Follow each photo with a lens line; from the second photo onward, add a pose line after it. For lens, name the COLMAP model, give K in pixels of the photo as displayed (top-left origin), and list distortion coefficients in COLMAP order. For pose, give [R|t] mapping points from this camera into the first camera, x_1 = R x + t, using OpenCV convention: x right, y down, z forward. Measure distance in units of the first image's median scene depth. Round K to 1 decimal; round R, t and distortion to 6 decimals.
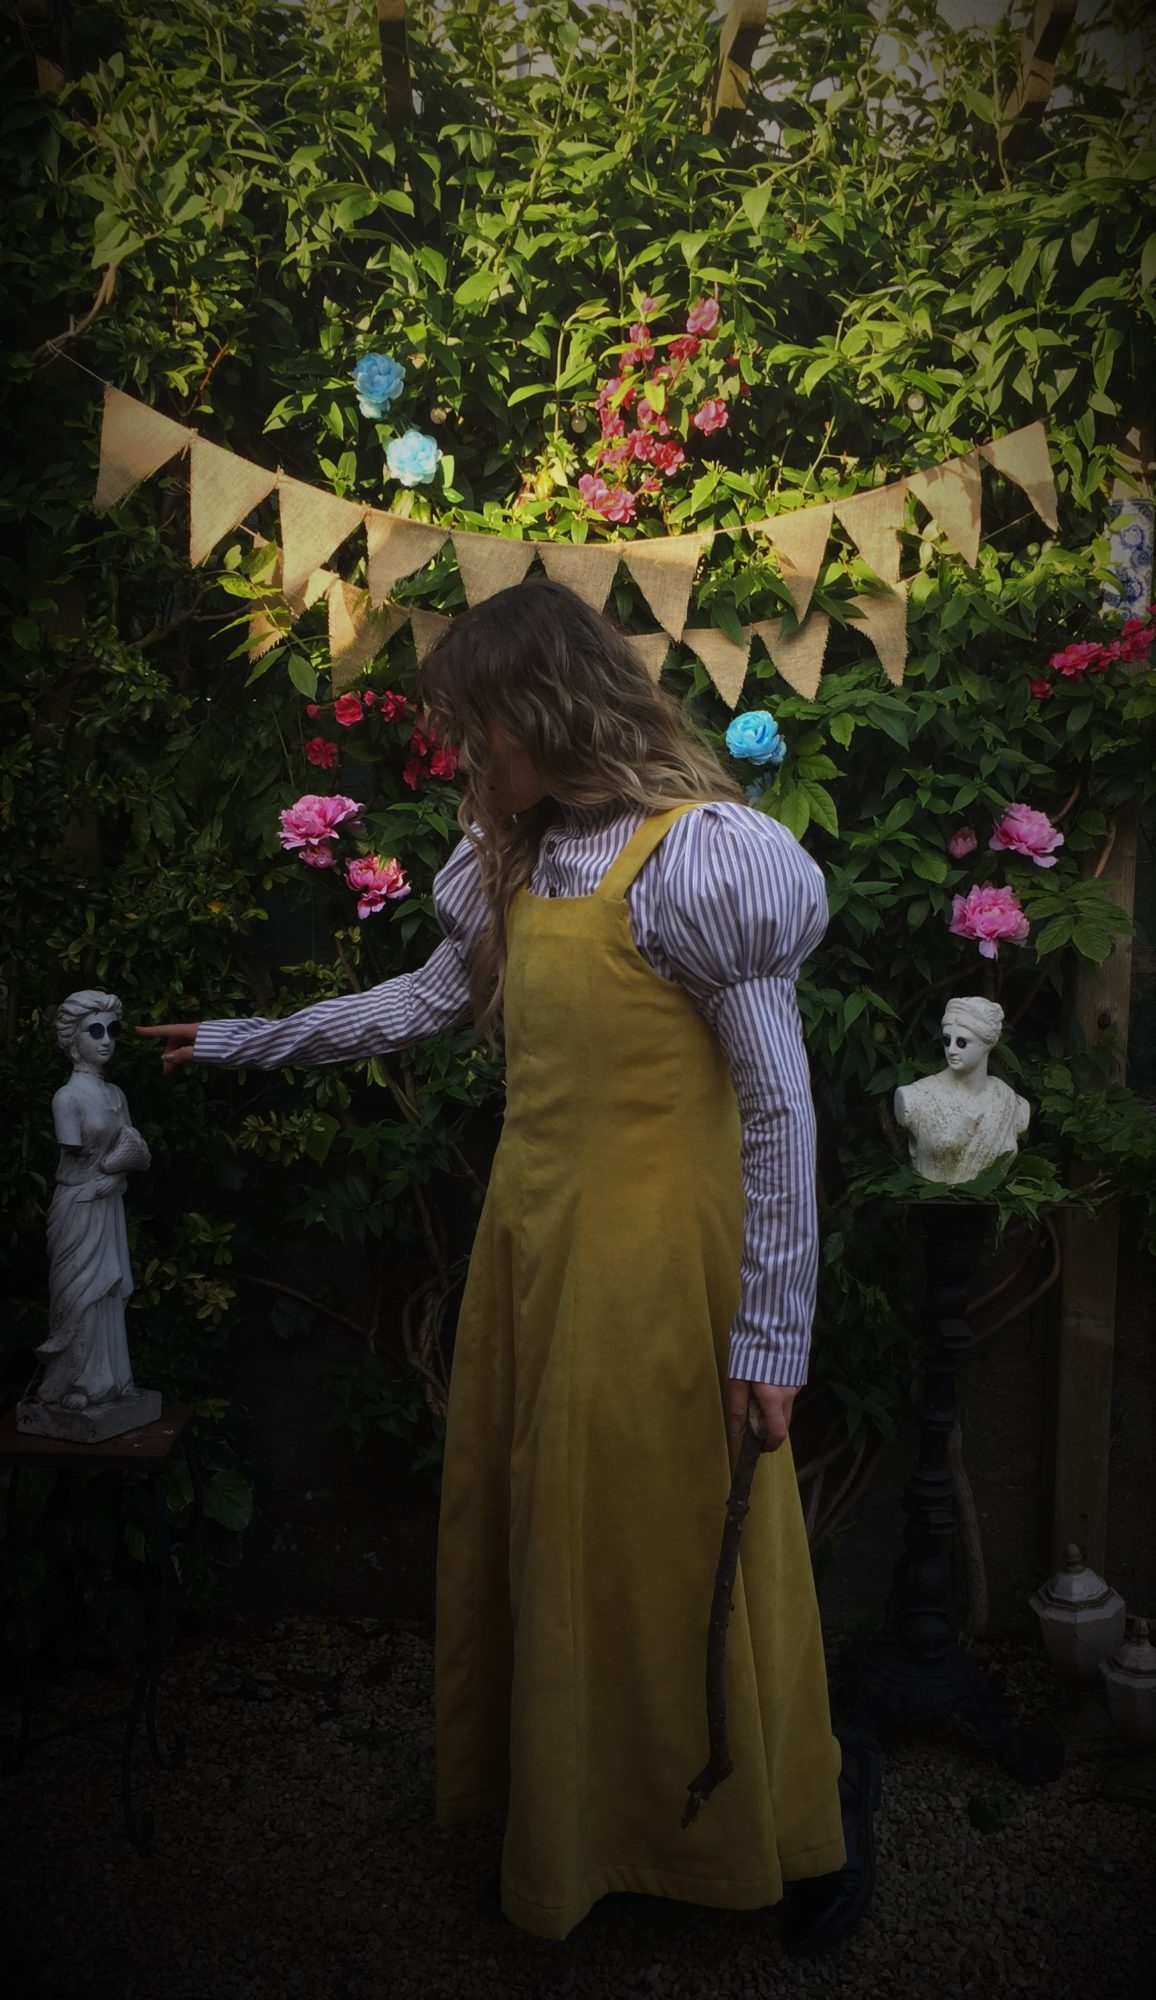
lens RADIAL K [[1946.2, 0, 607.1], [0, 1946.2, 1064.9], [0, 0, 1]] dist [0.013777, 0.018279]
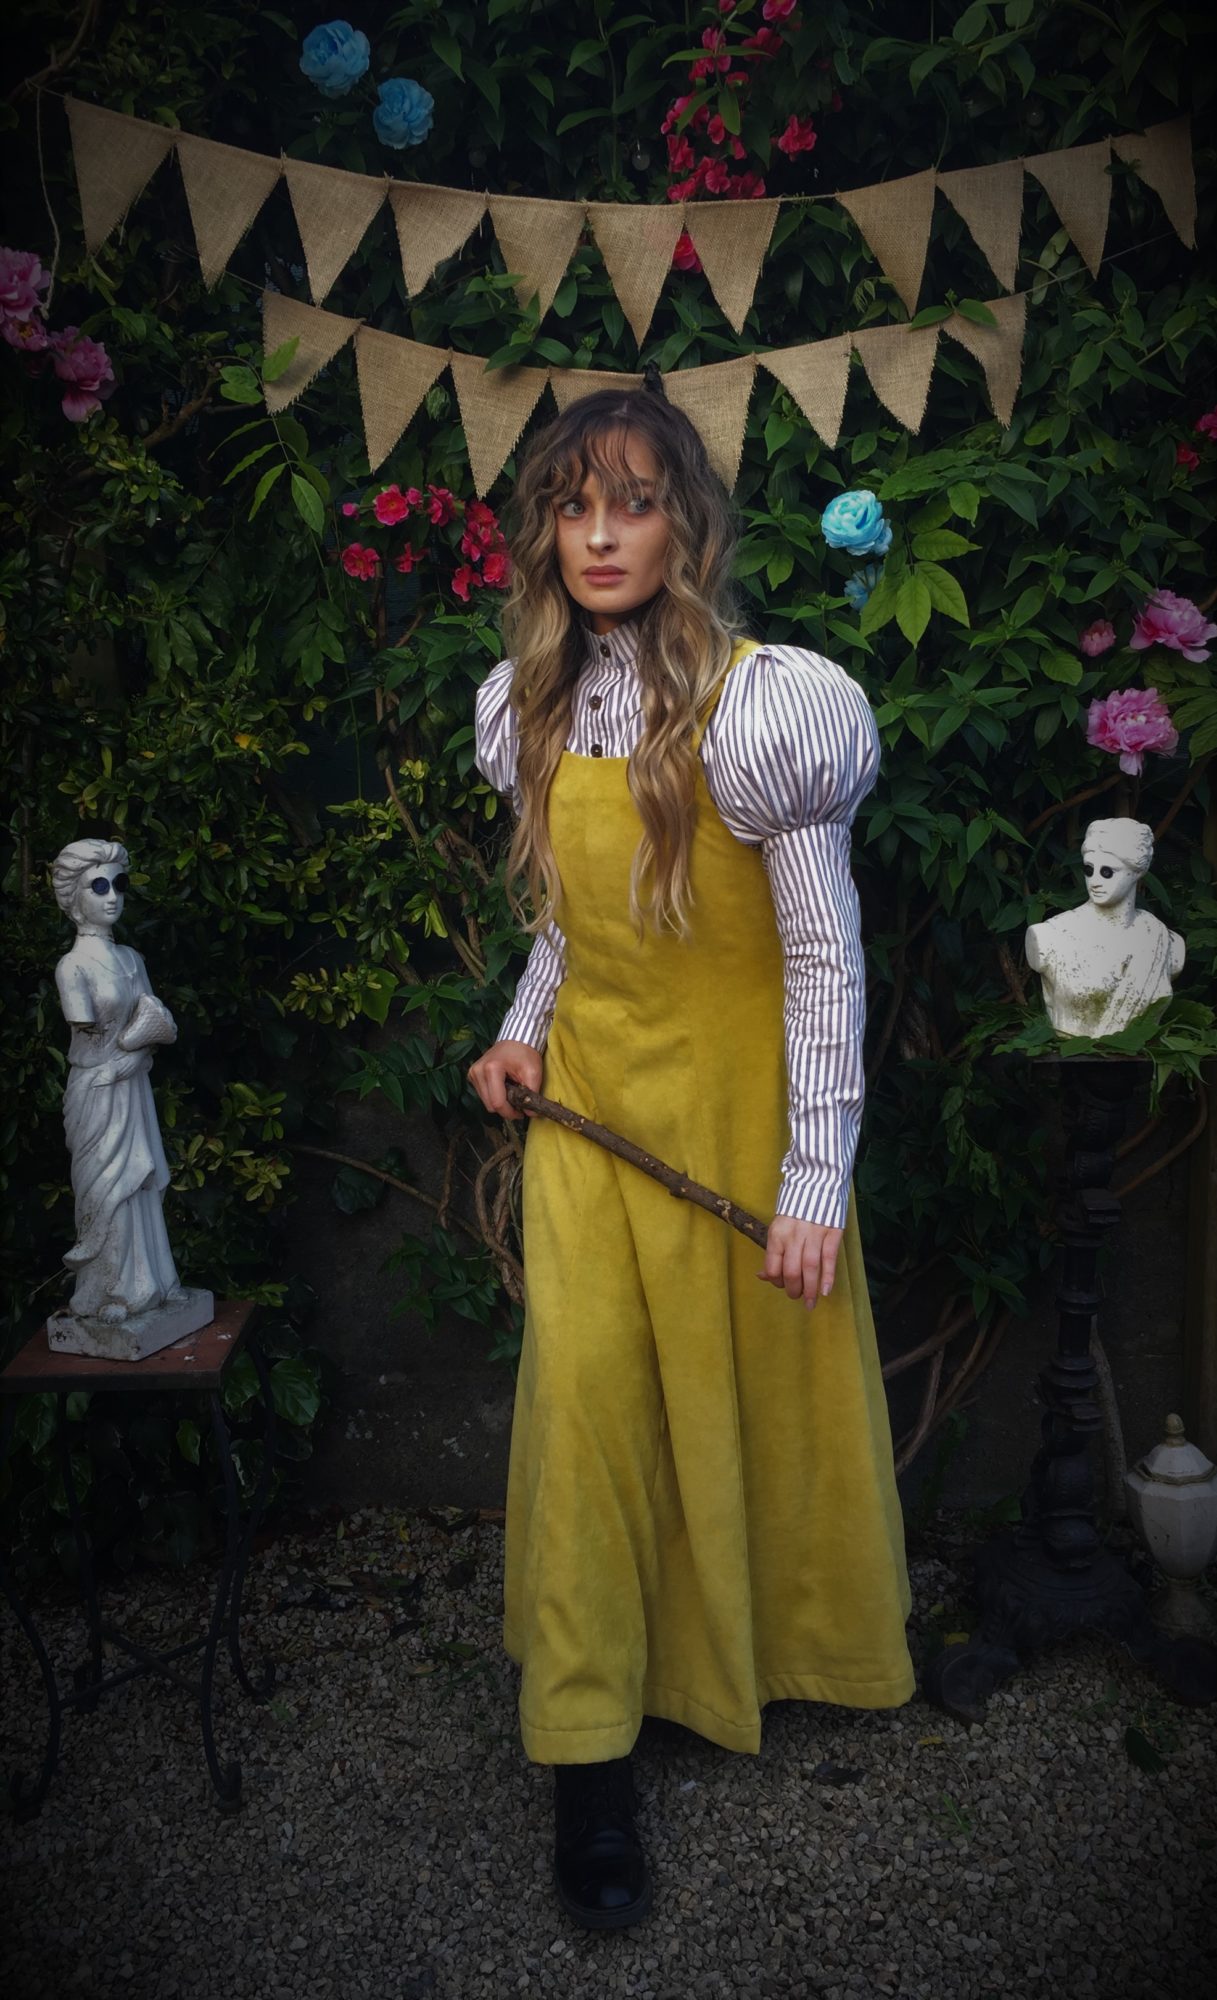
lens RADIAL K [[1859.9, 0, 608.5], [0, 1859.9, 1000.0], [0, 0, 1]] dist [0.046584, -0.083097]
pose [[0.998556, -0.025848, -0.047093, 0.000526], [0.028582, 0.997888, 0.058336, -0.008915], [0.045485, -0.059598, 0.997186, 0.160319]]
